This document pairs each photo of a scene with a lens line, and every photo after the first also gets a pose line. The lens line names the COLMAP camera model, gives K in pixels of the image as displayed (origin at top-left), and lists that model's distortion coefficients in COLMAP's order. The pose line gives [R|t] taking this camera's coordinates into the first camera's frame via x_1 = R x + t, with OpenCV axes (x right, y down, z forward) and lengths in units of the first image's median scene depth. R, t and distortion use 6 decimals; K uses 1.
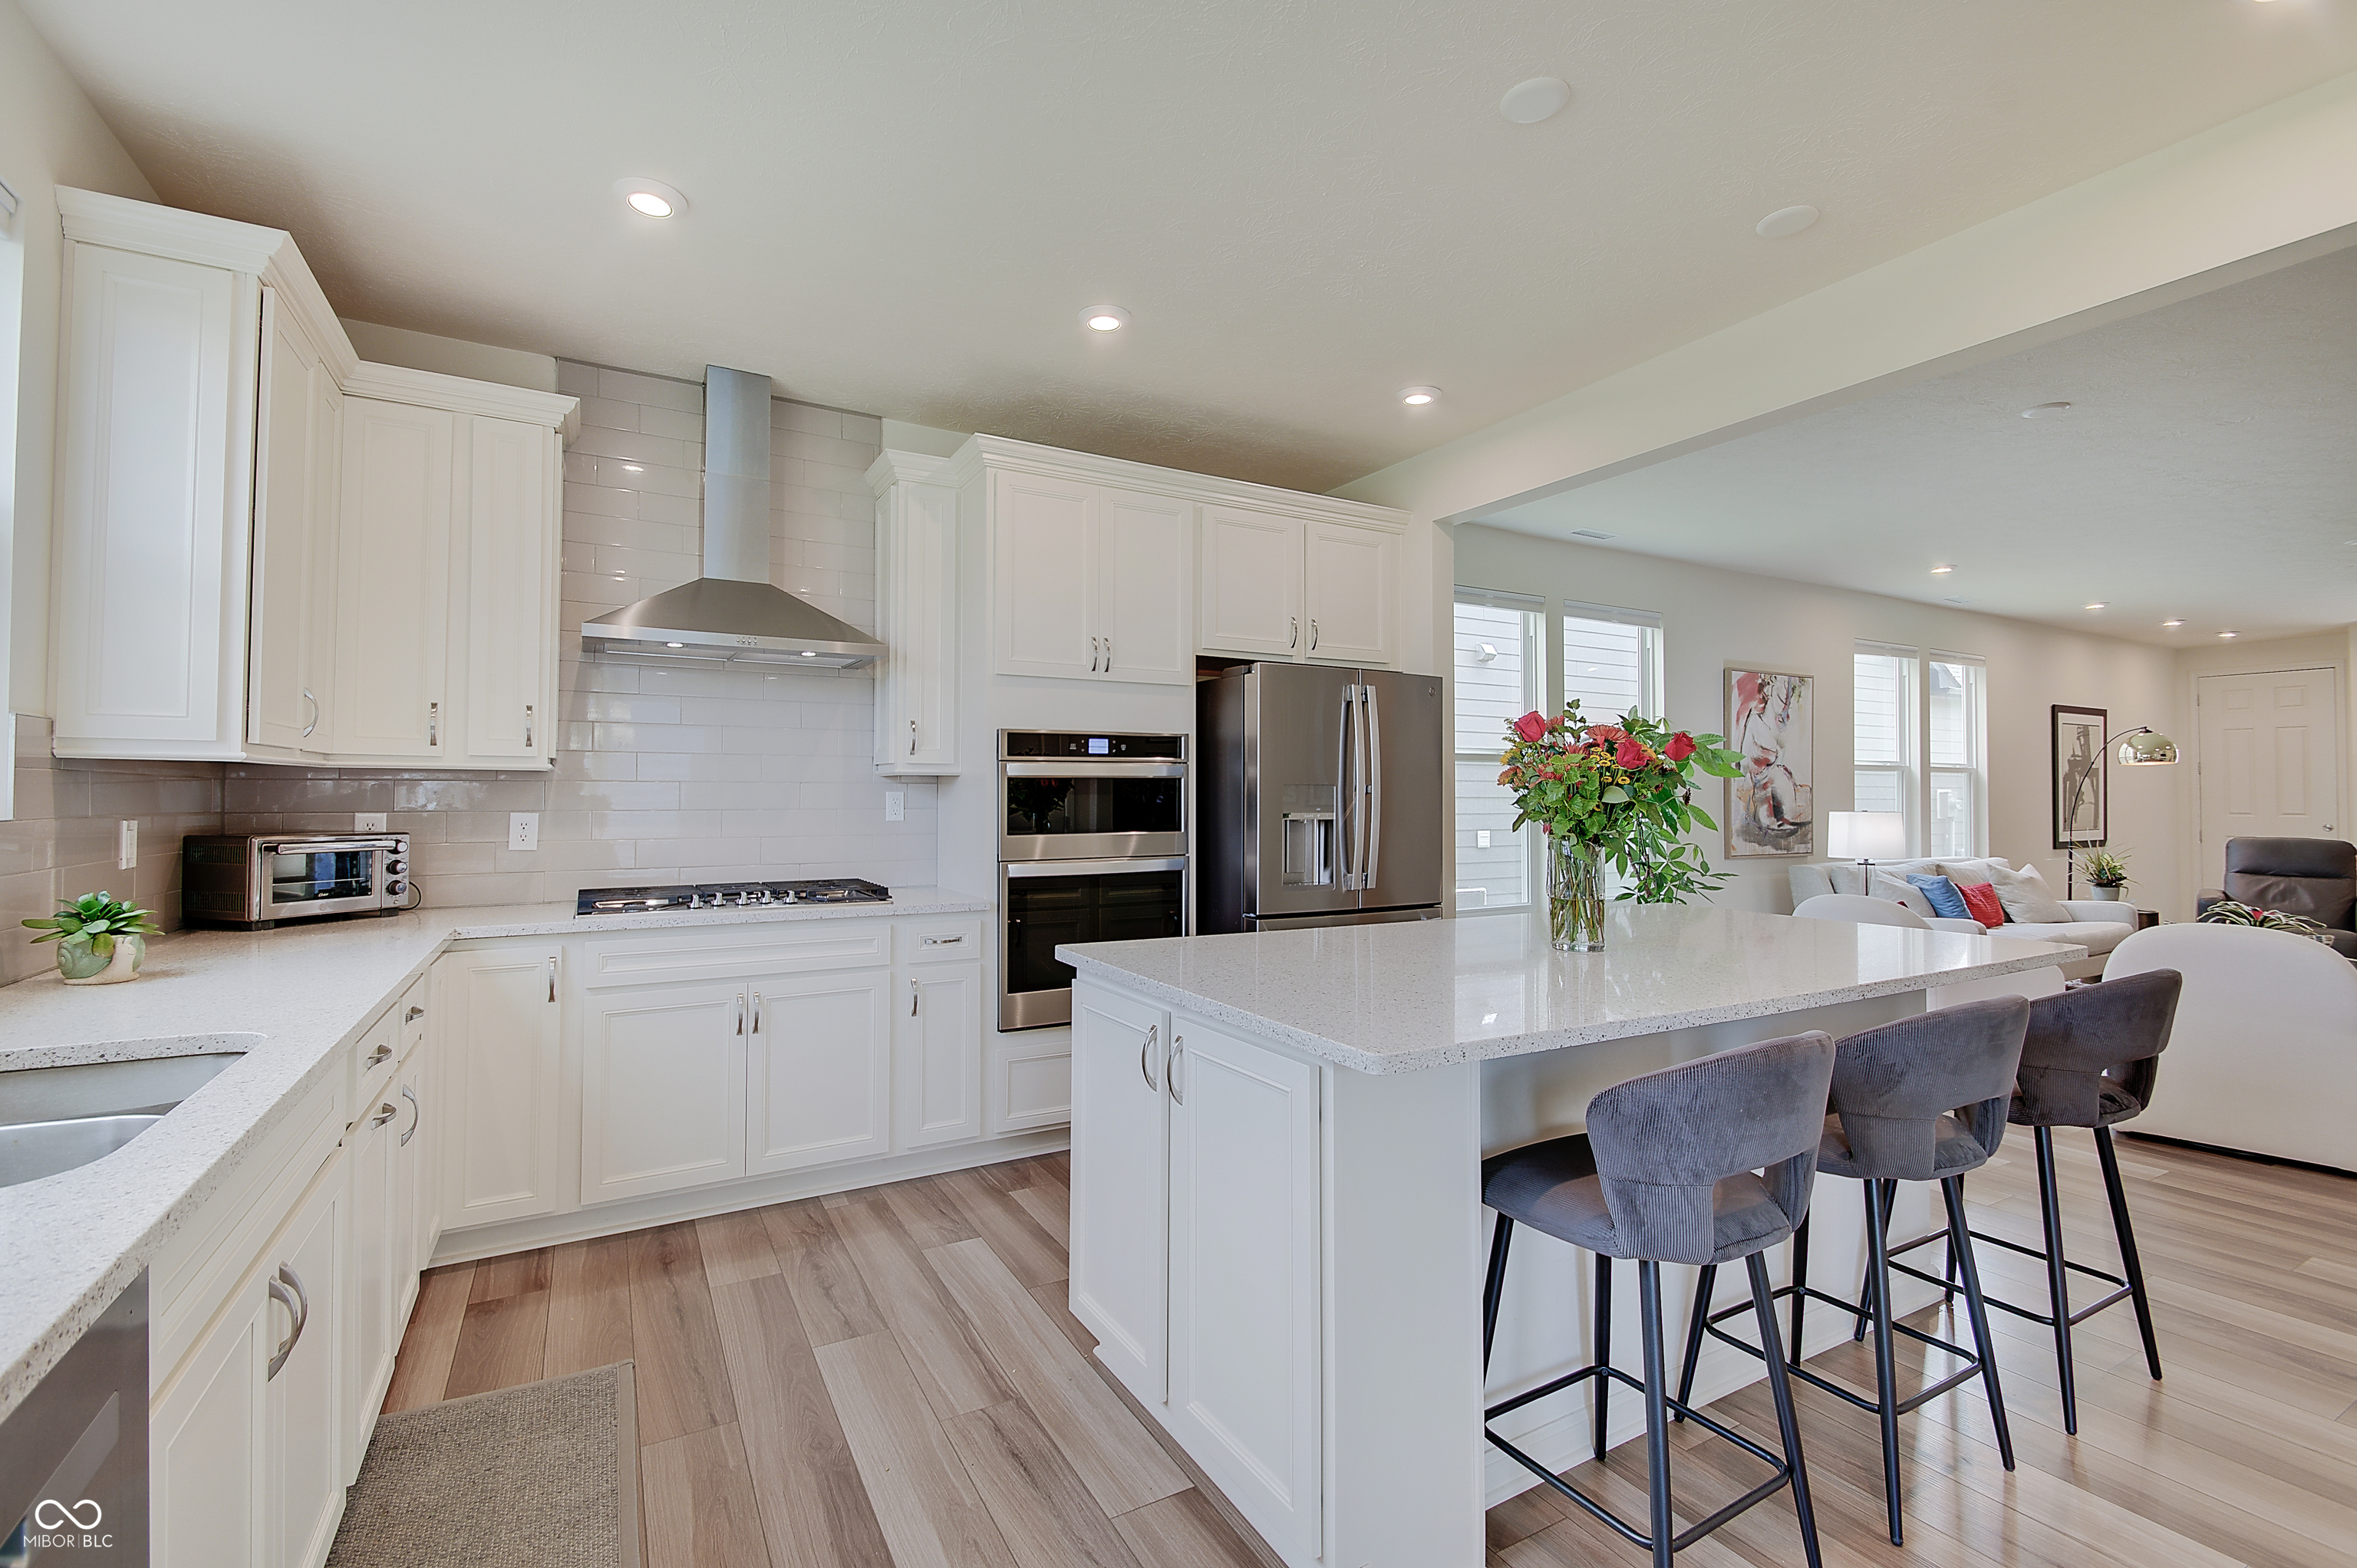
lens RADIAL K [[1024.3, 0, 1140.1], [0, 1024.3, 777.1], [0, 0, 1]] dist [0.012552, -0.002791]
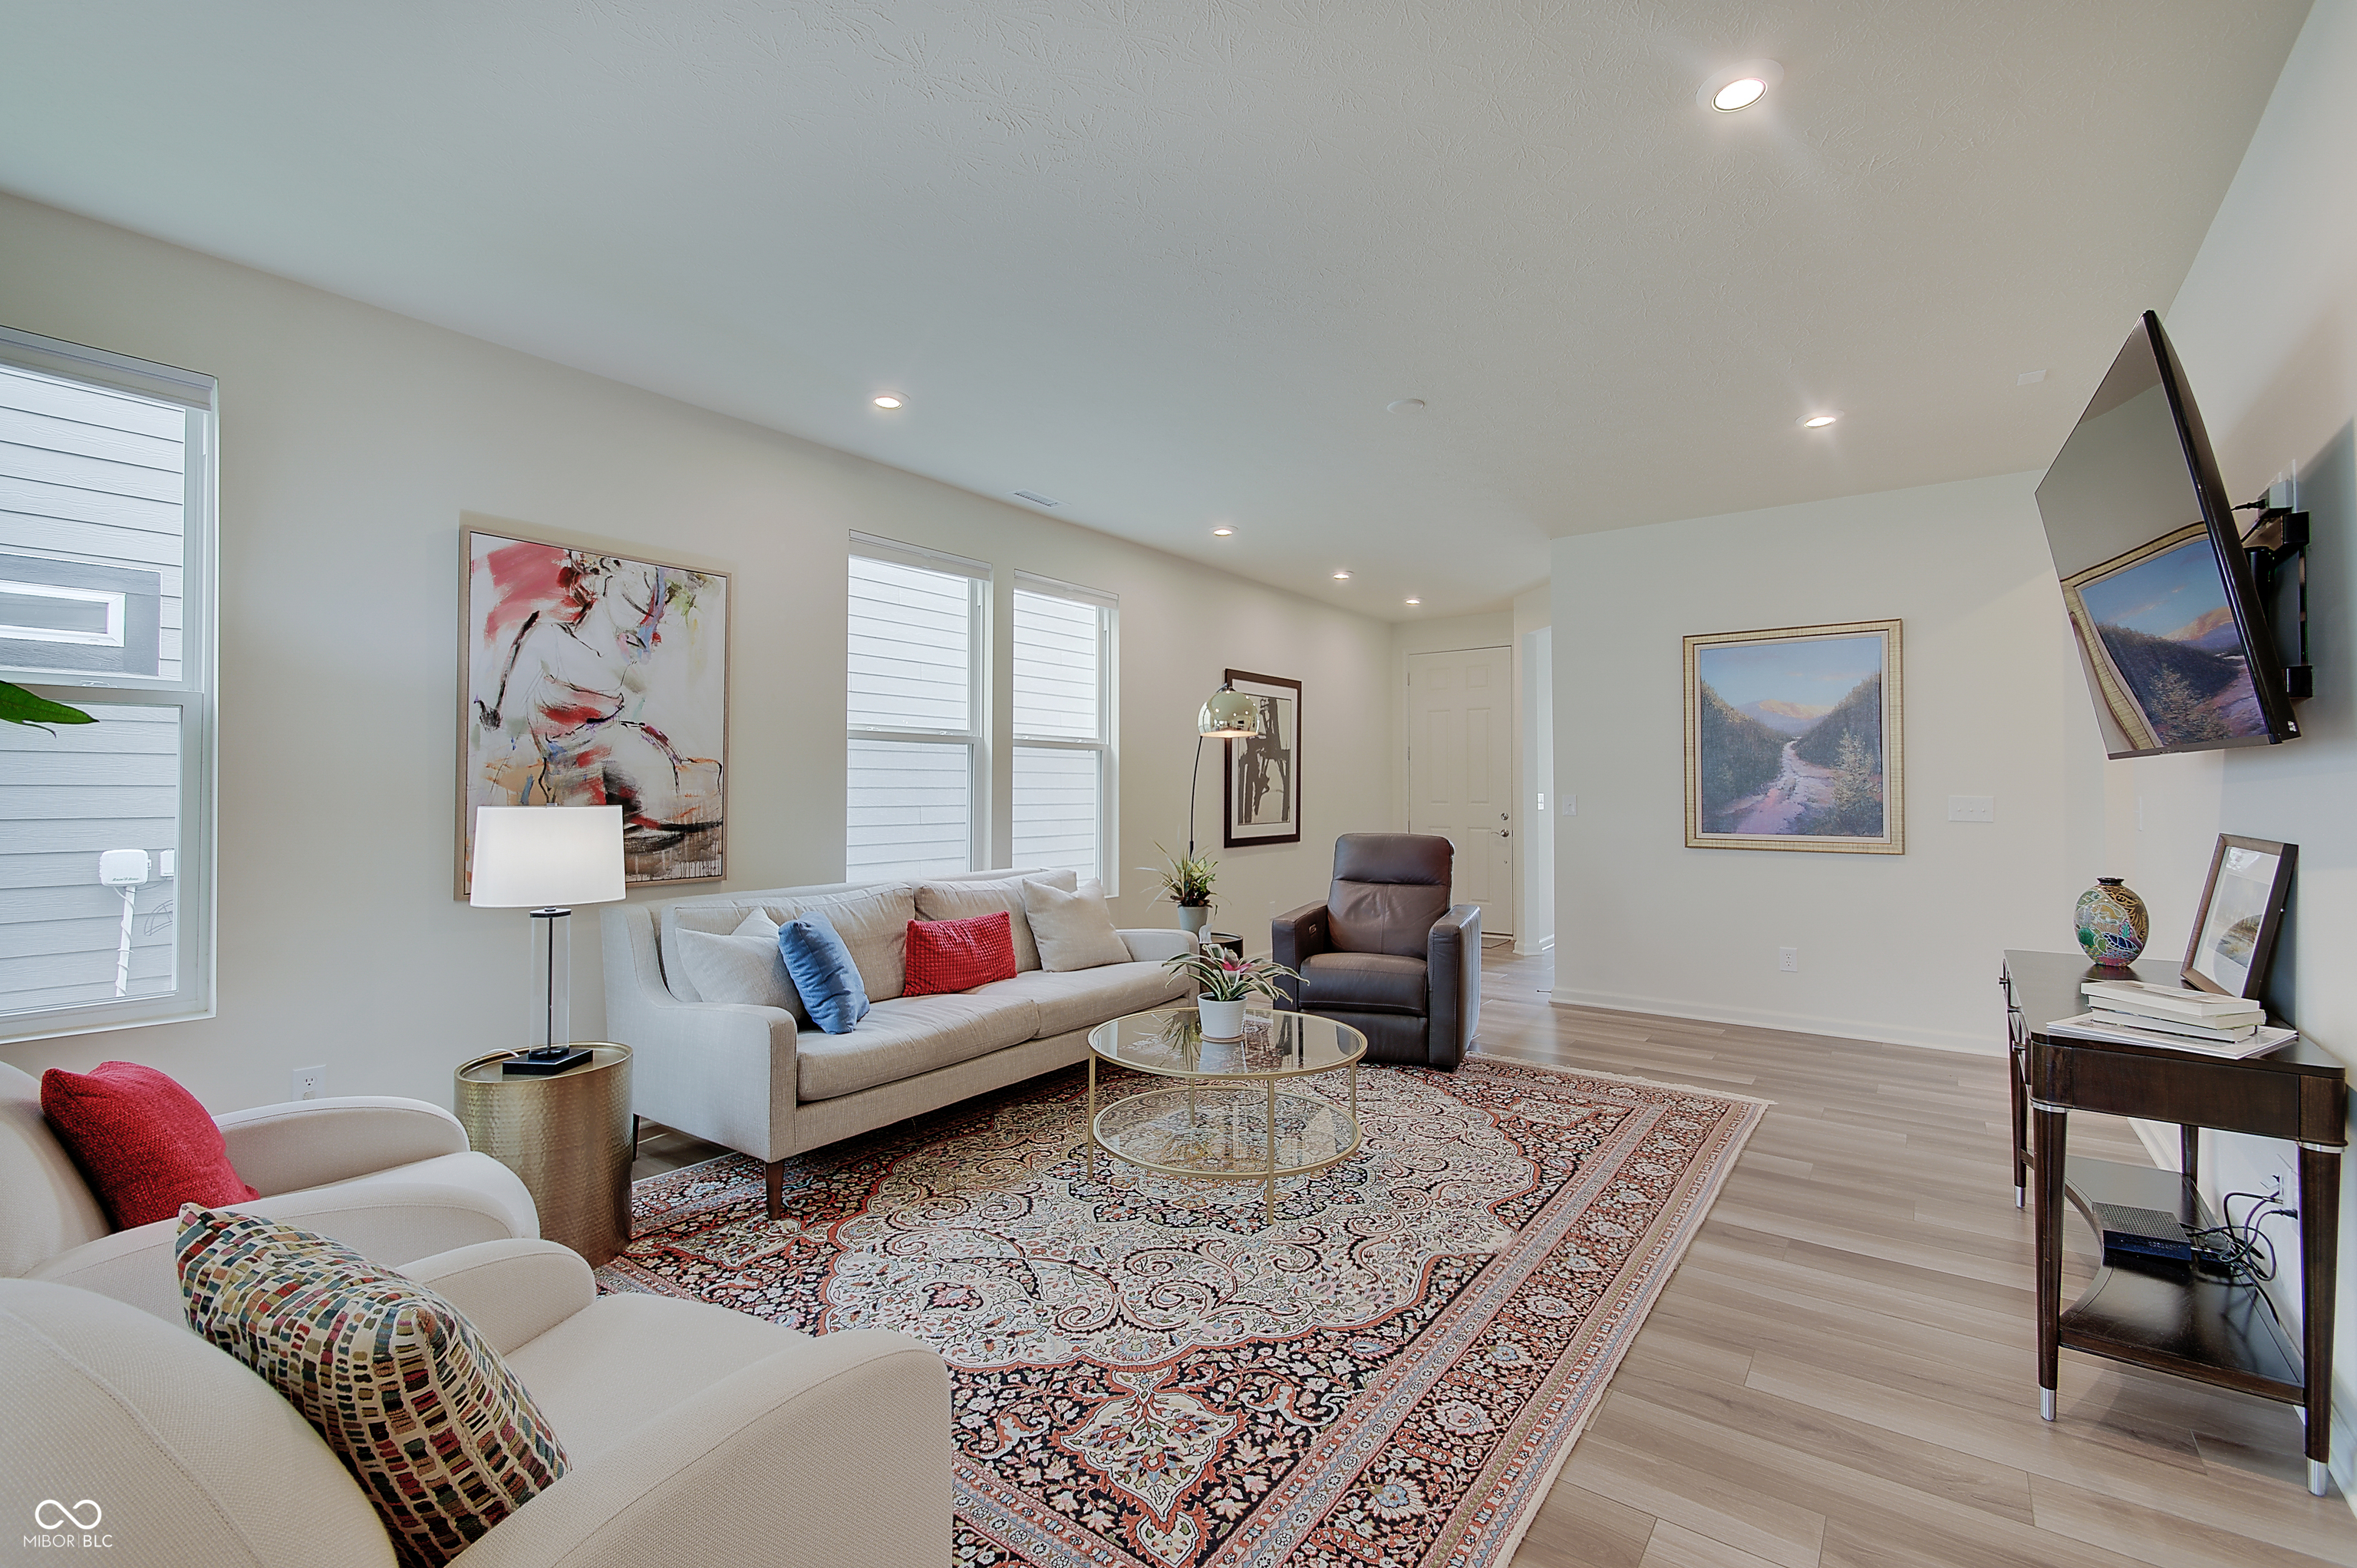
lens RADIAL K [[1024.3, 0, 1163.8], [0, 1024.3, 783.1], [0, 0, 1]] dist [0.012552, -0.002791]
pose [[0.907818, 0.004472, 0.419340, 0.650008], [-0.012718, 0.999777, 0.016871, 0.008026], [-0.419171, -0.020649, 0.907672, 0.373533]]
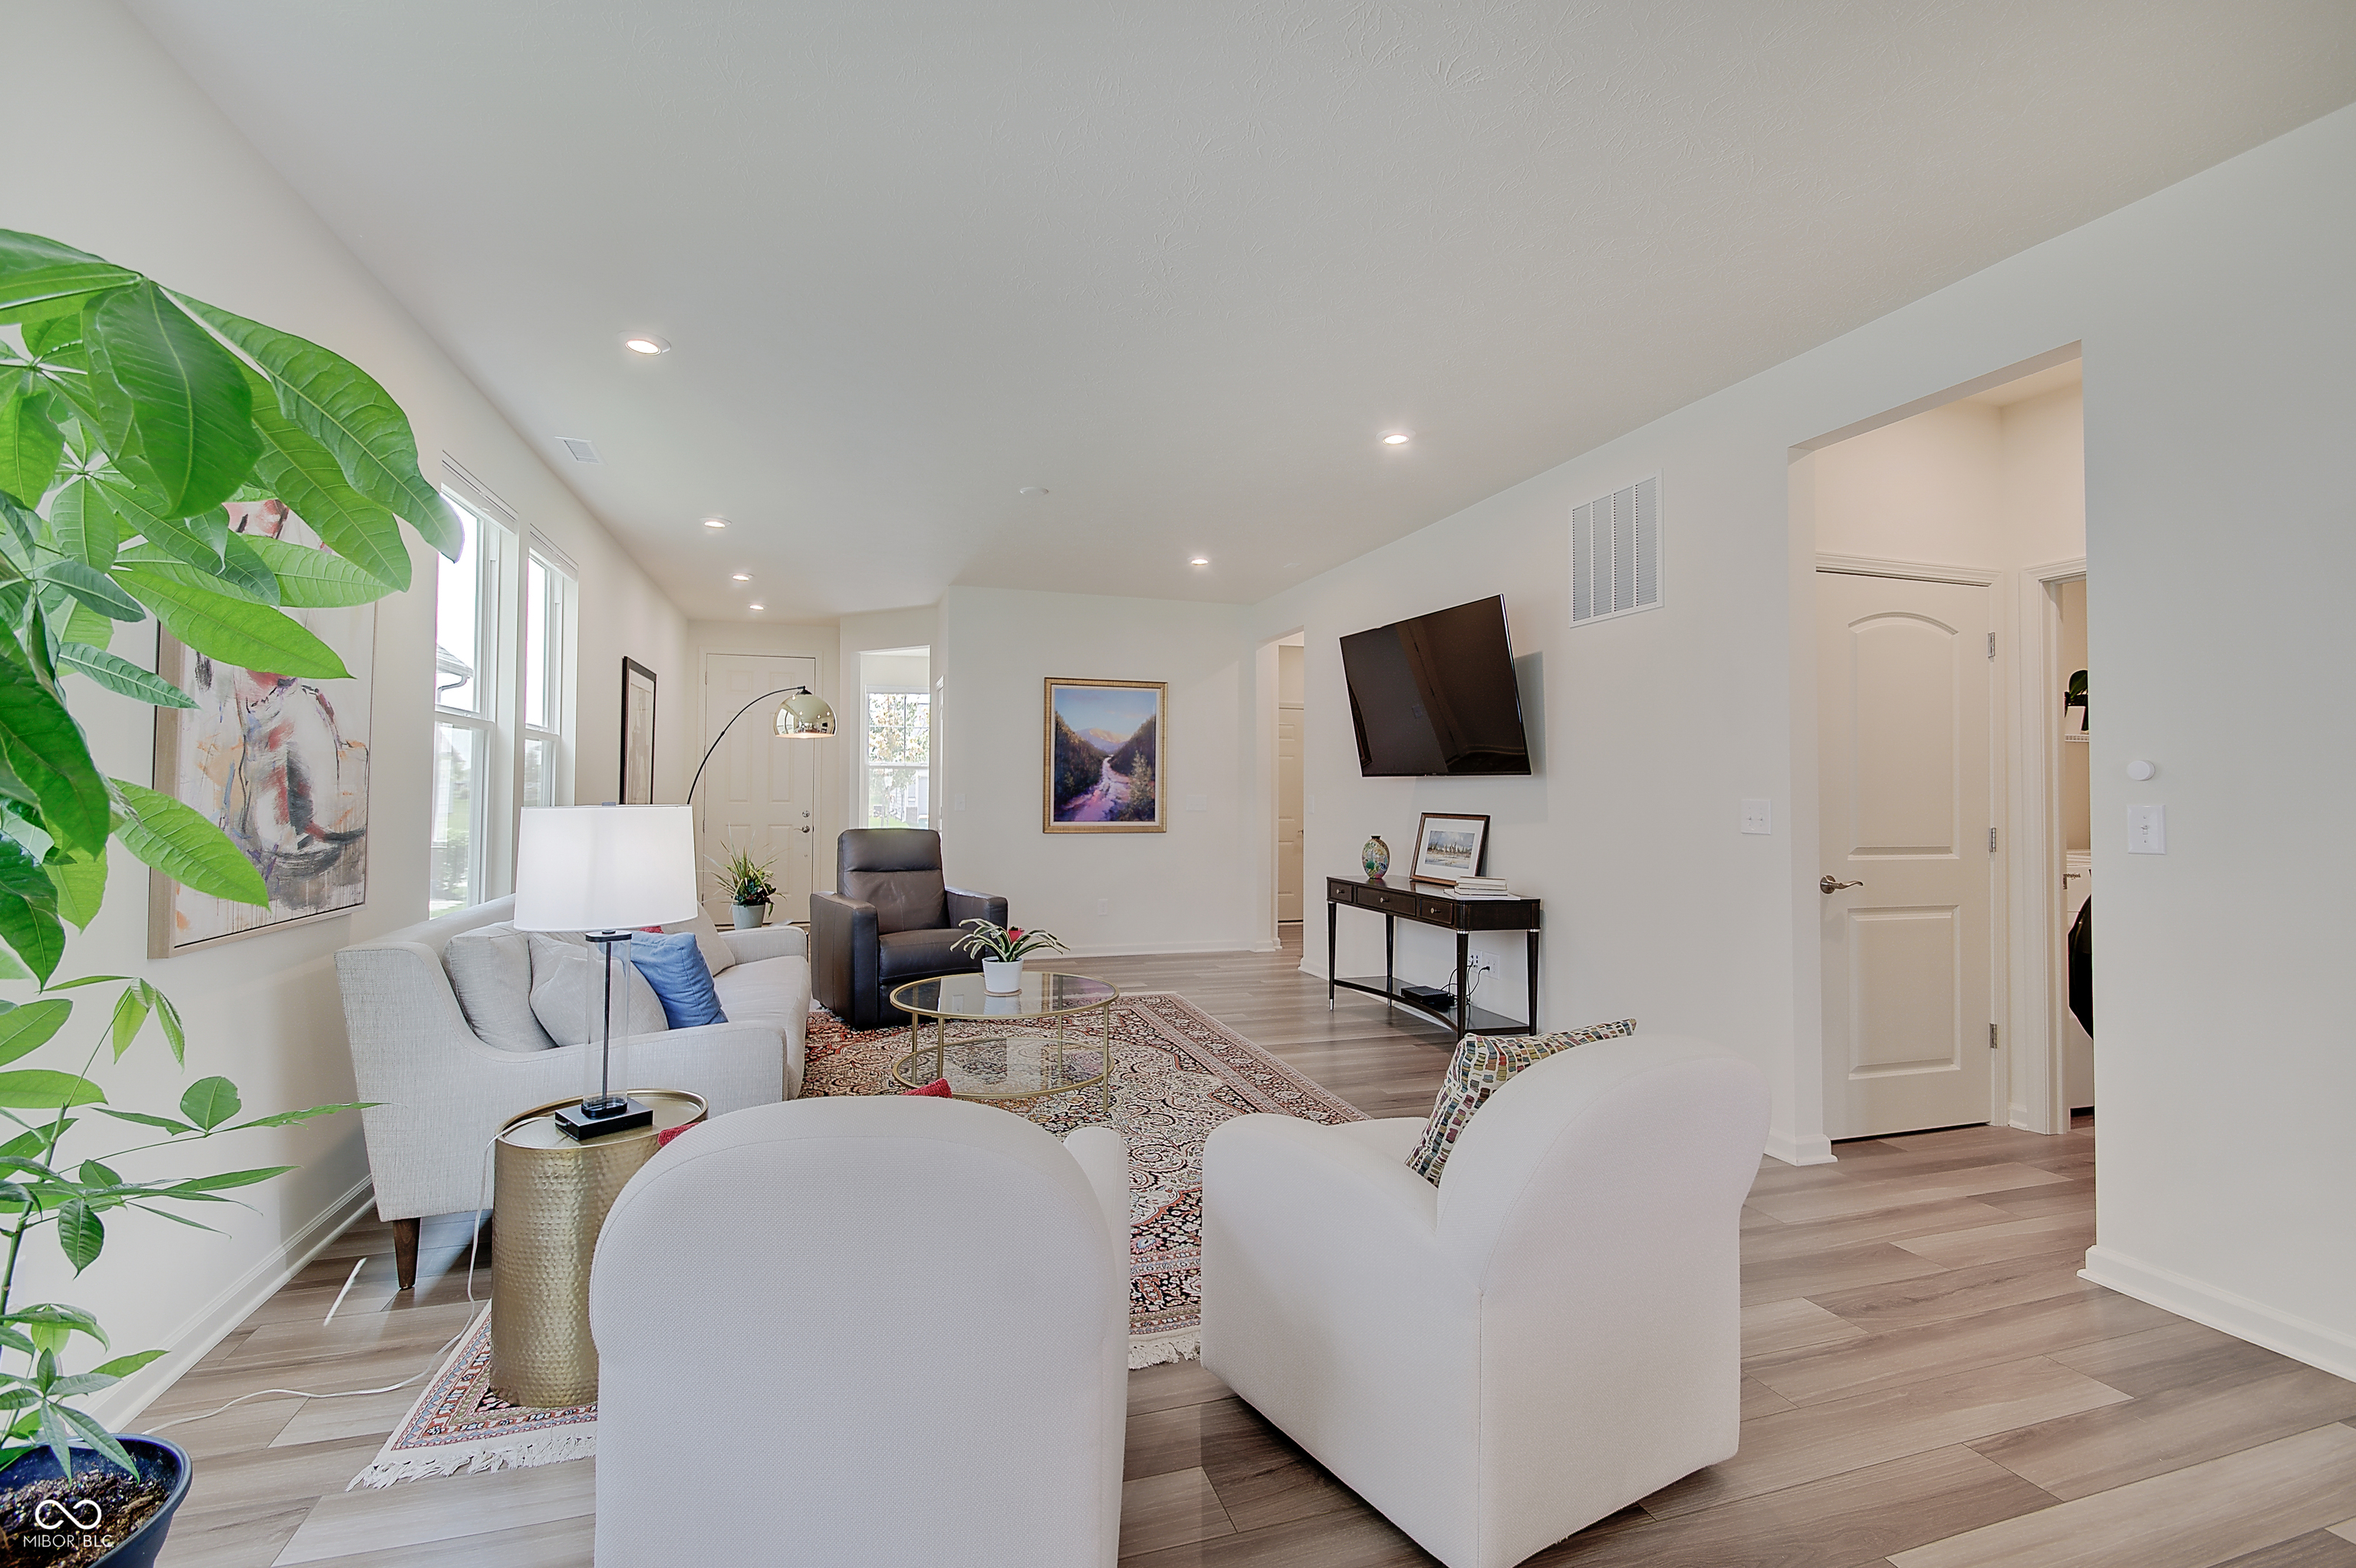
lens RADIAL K [[1023.9, 0, 1174.8], [0, 1023.9, 786.4], [0, 0, 1]] dist [0.012552, -0.002791]
pose [[0.182341, 0.008444, 0.983199, 0.300080], [-0.032501, 0.999468, -0.002556, 0.015838], [-0.982698, -0.031489, 0.182519, 0.607440]]
